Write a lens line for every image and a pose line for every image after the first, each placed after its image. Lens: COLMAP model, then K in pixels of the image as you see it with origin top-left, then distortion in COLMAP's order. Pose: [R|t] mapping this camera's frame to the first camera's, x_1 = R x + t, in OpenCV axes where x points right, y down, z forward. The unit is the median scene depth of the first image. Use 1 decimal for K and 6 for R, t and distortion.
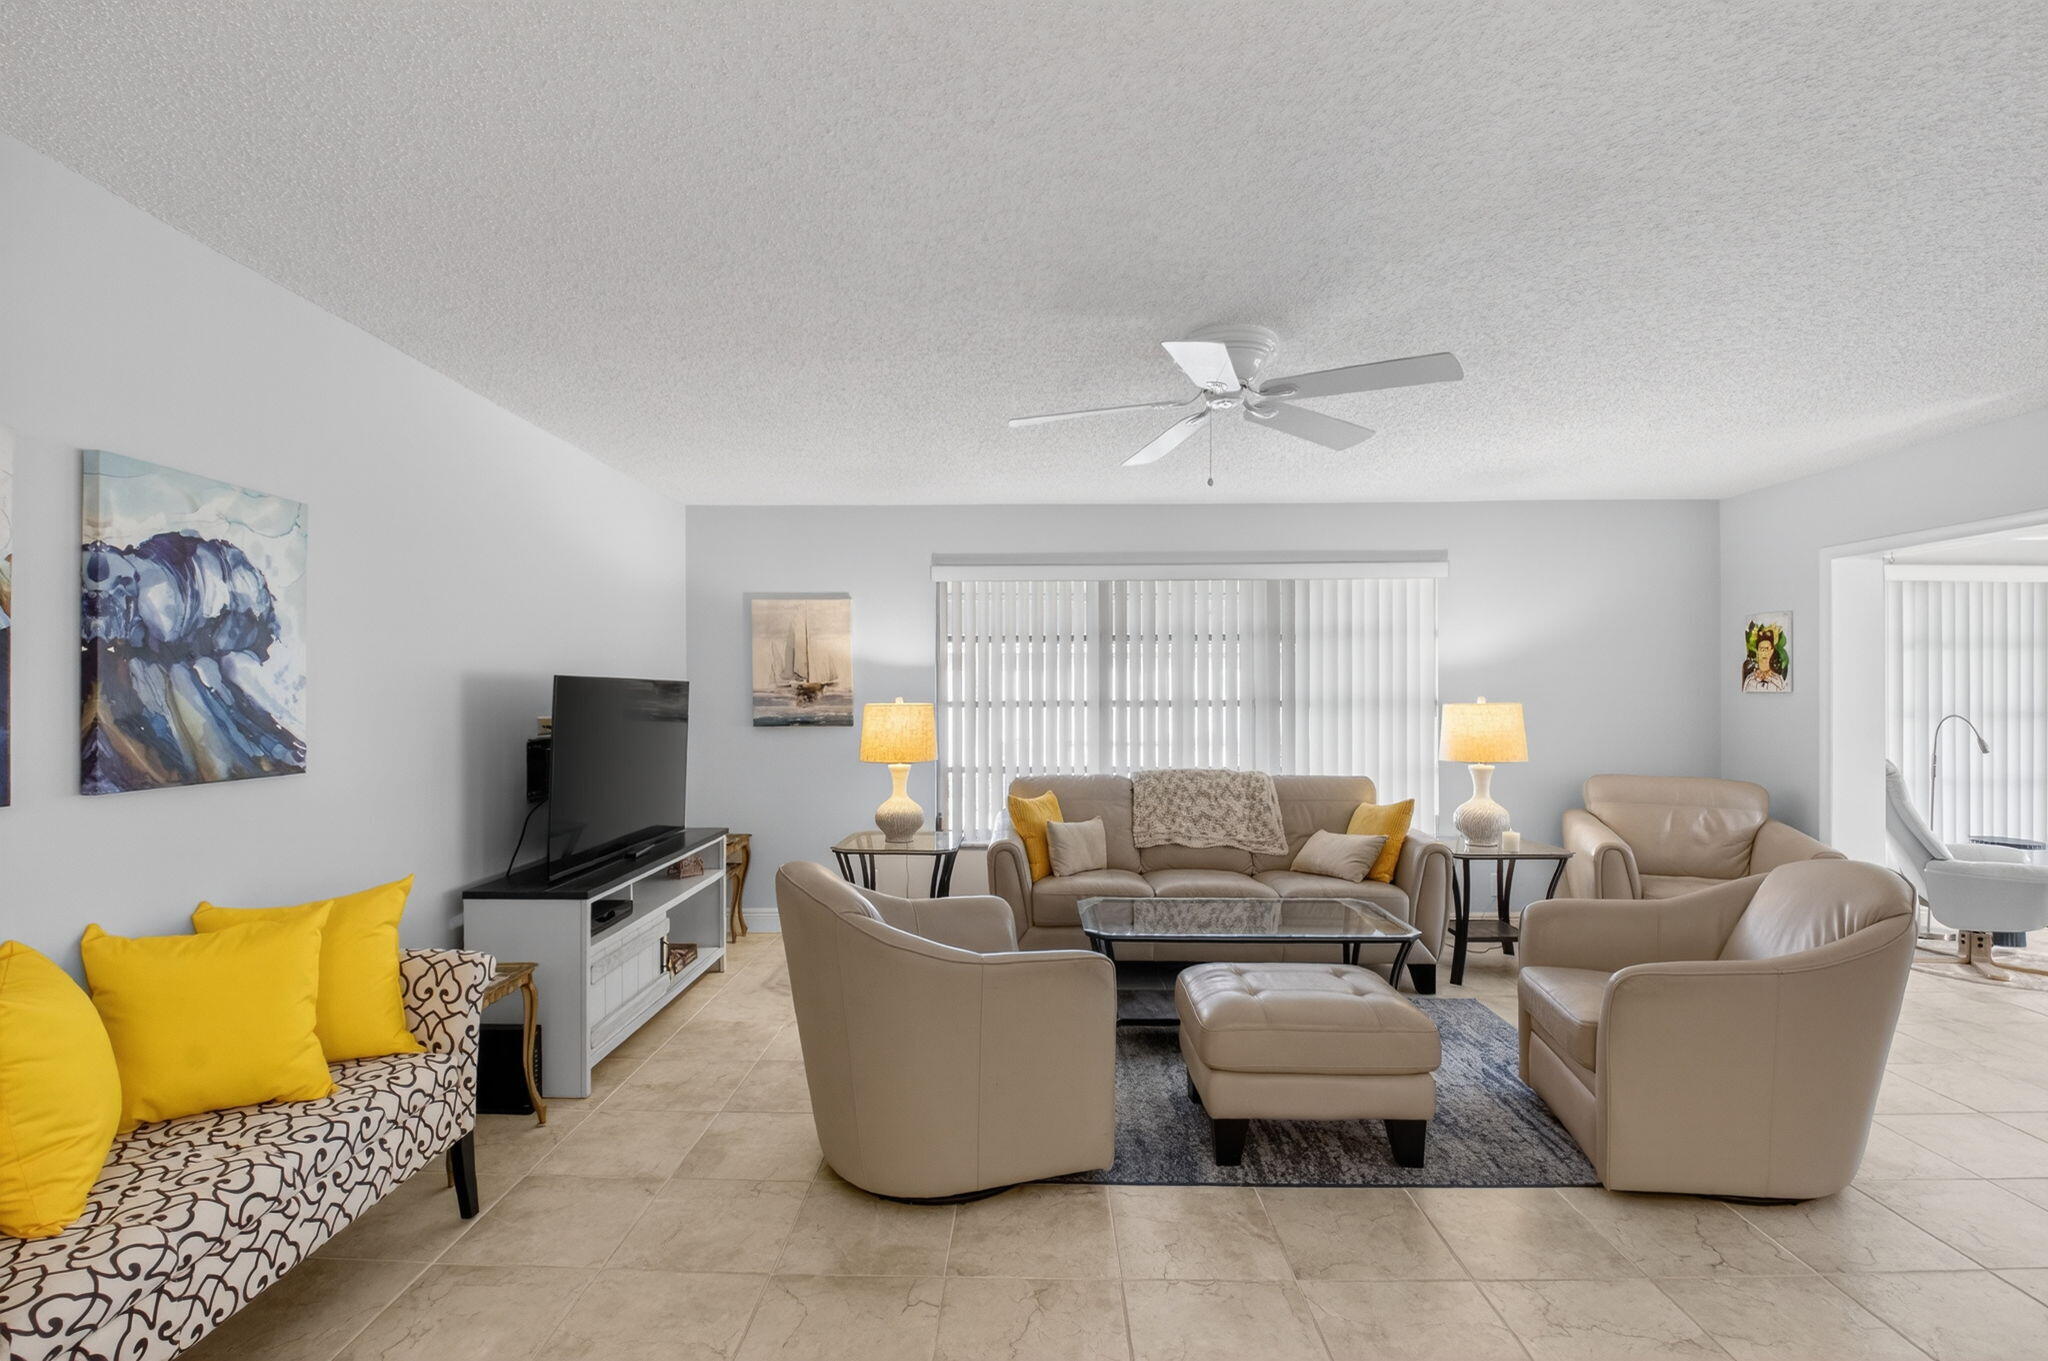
lens RADIAL K [[908.6, 0, 1024.5], [0, 908.6, 691.9], [0, 0, 1]] dist [-0.016694, -0.007700]
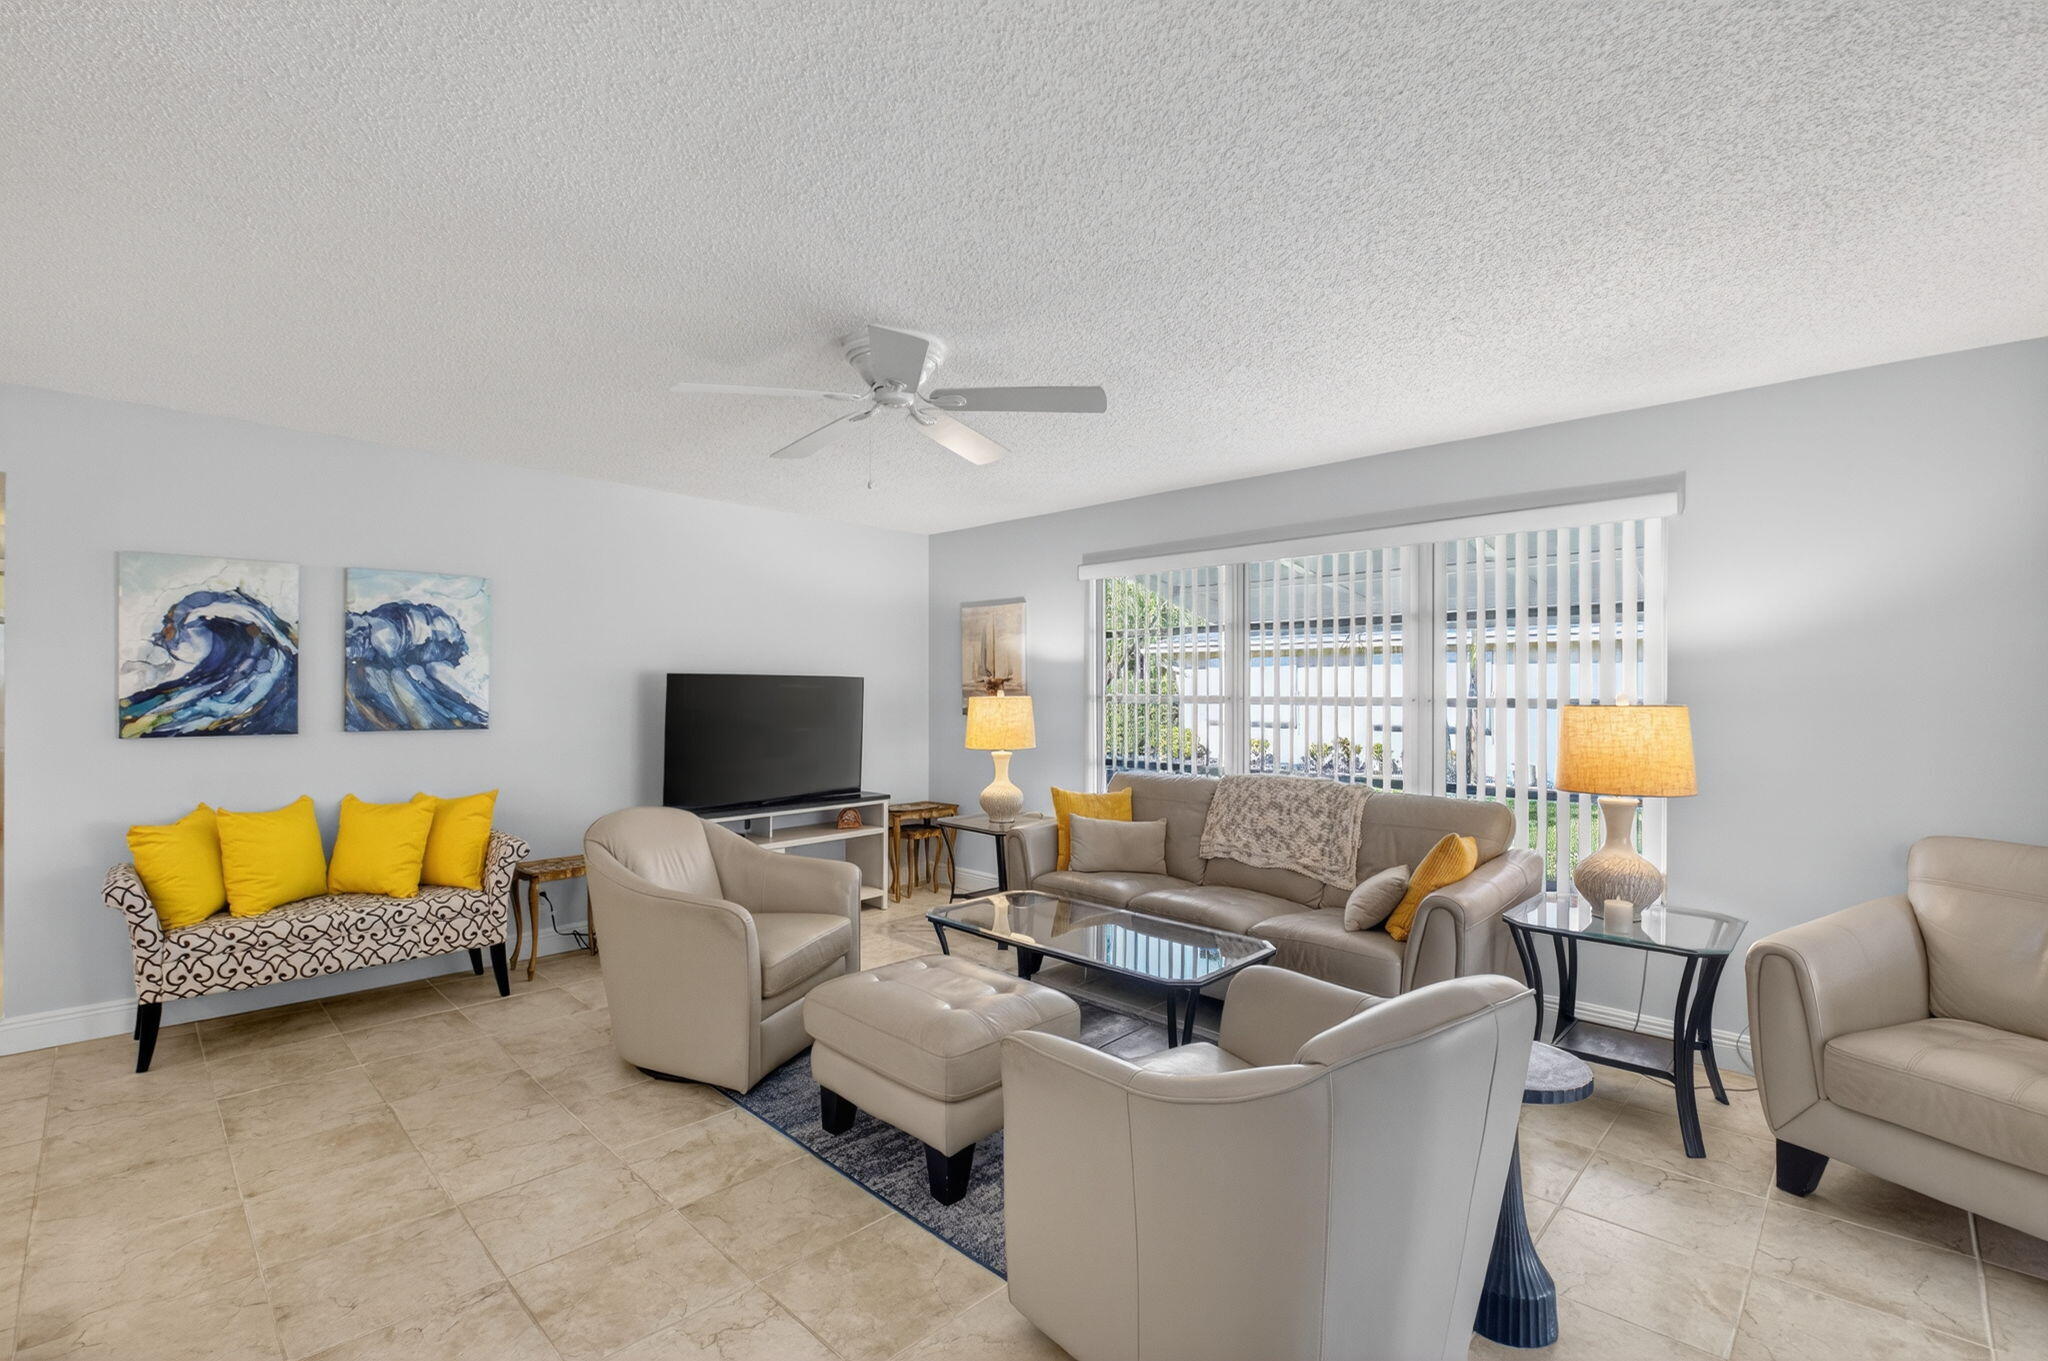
lens RADIAL K [[908.6, 0, 1019.9], [0, 908.6, 686.8], [0, 0, 1]] dist [-0.016694, -0.007700]
pose [[0.730620, 0.002426, -0.682780, 1.326502], [-0.004565, 0.999989, -0.001331, 0.004896], [0.682769, 0.004090, 0.730623, 0.453436]]
